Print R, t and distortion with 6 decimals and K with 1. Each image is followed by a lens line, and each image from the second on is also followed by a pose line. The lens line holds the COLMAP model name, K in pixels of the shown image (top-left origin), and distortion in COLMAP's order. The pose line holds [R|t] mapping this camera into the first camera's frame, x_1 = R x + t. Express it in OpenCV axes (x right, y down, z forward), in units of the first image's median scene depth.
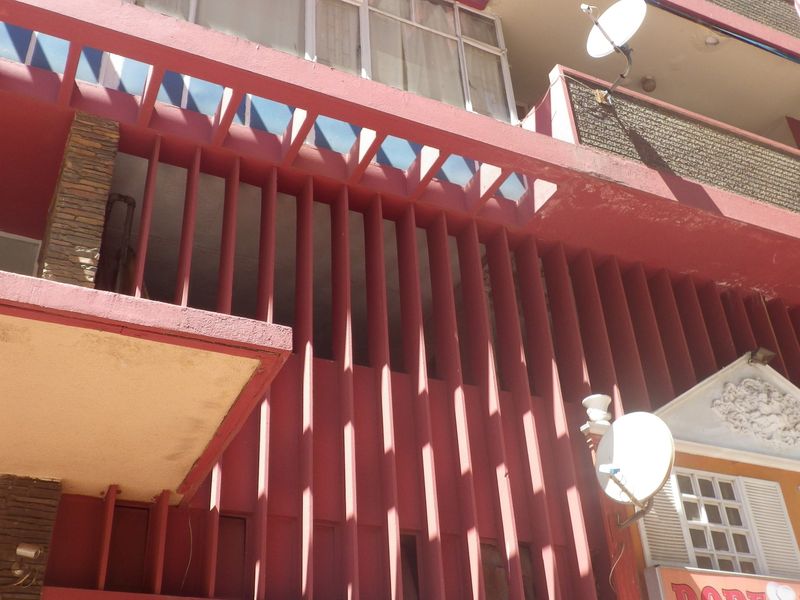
lens RADIAL K [[884.7, 0, 400.0], [0, 884.7, 300.0], [0, 0, 1]] dist [-0.005810, 0.008935]
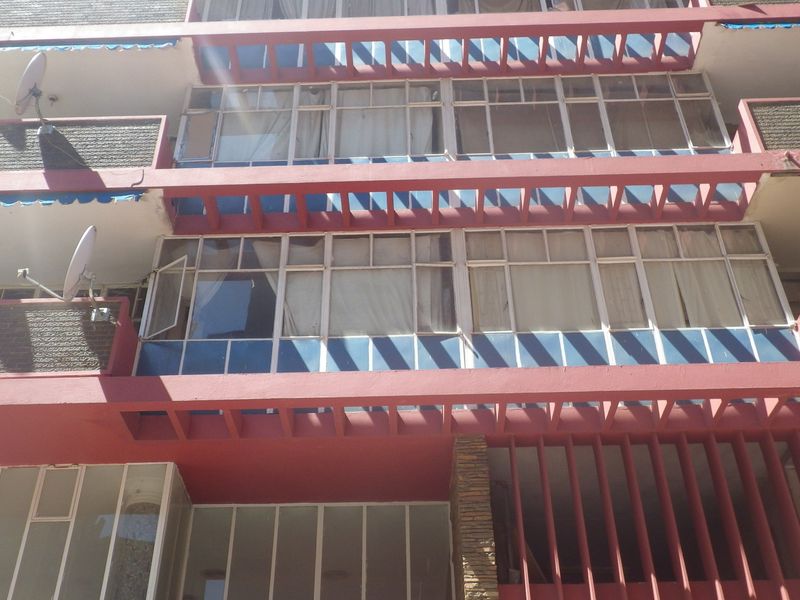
lens RADIAL K [[884.7, 0, 400.0], [0, 884.7, 300.0], [0, 0, 1]] dist [-0.005810, 0.008935]
pose [[0.892672, -0.239890, -0.381561, 0.161911], [0.217402, 0.970768, -0.101712, -0.295719], [0.394807, 0.007843, 0.918731, -0.379946]]
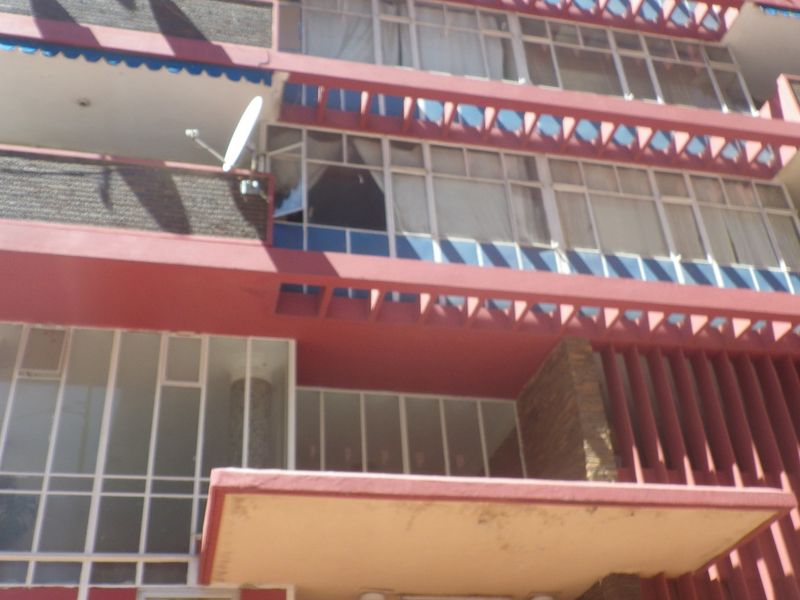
lens RADIAL K [[884.7, 0, 400.0], [0, 884.7, 300.0], [0, 0, 1]] dist [-0.005810, 0.008935]
pose [[0.976916, -0.124934, -0.173284, -0.364992], [0.125923, 0.992026, -0.005319, -0.303194], [0.172567, -0.016625, 0.984857, -0.642319]]
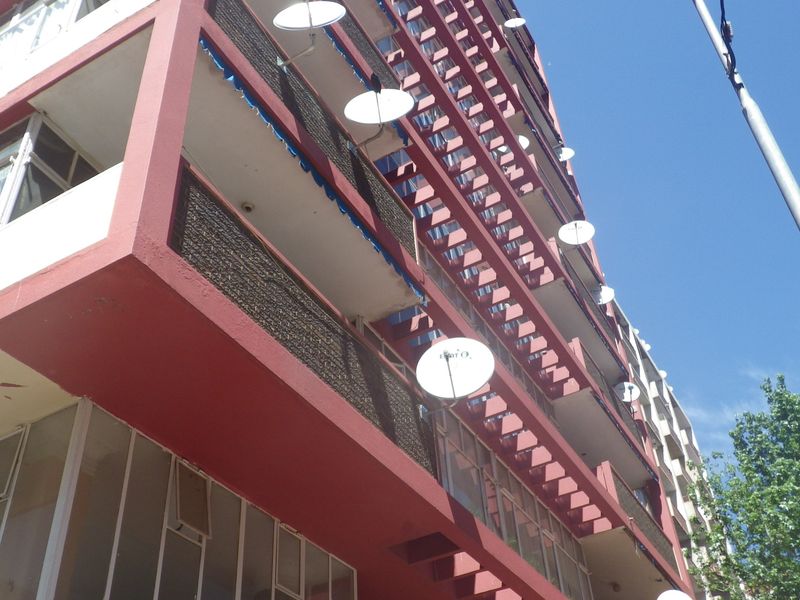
lens RADIAL K [[884.7, 0, 400.0], [0, 884.7, 300.0], [0, 0, 1]] dist [-0.005810, 0.008935]
pose [[0.818003, 0.379289, 0.432449, -1.549706], [-0.300762, 0.922873, -0.240517, -0.345780], [-0.490321, 0.066680, 0.868988, -0.462327]]
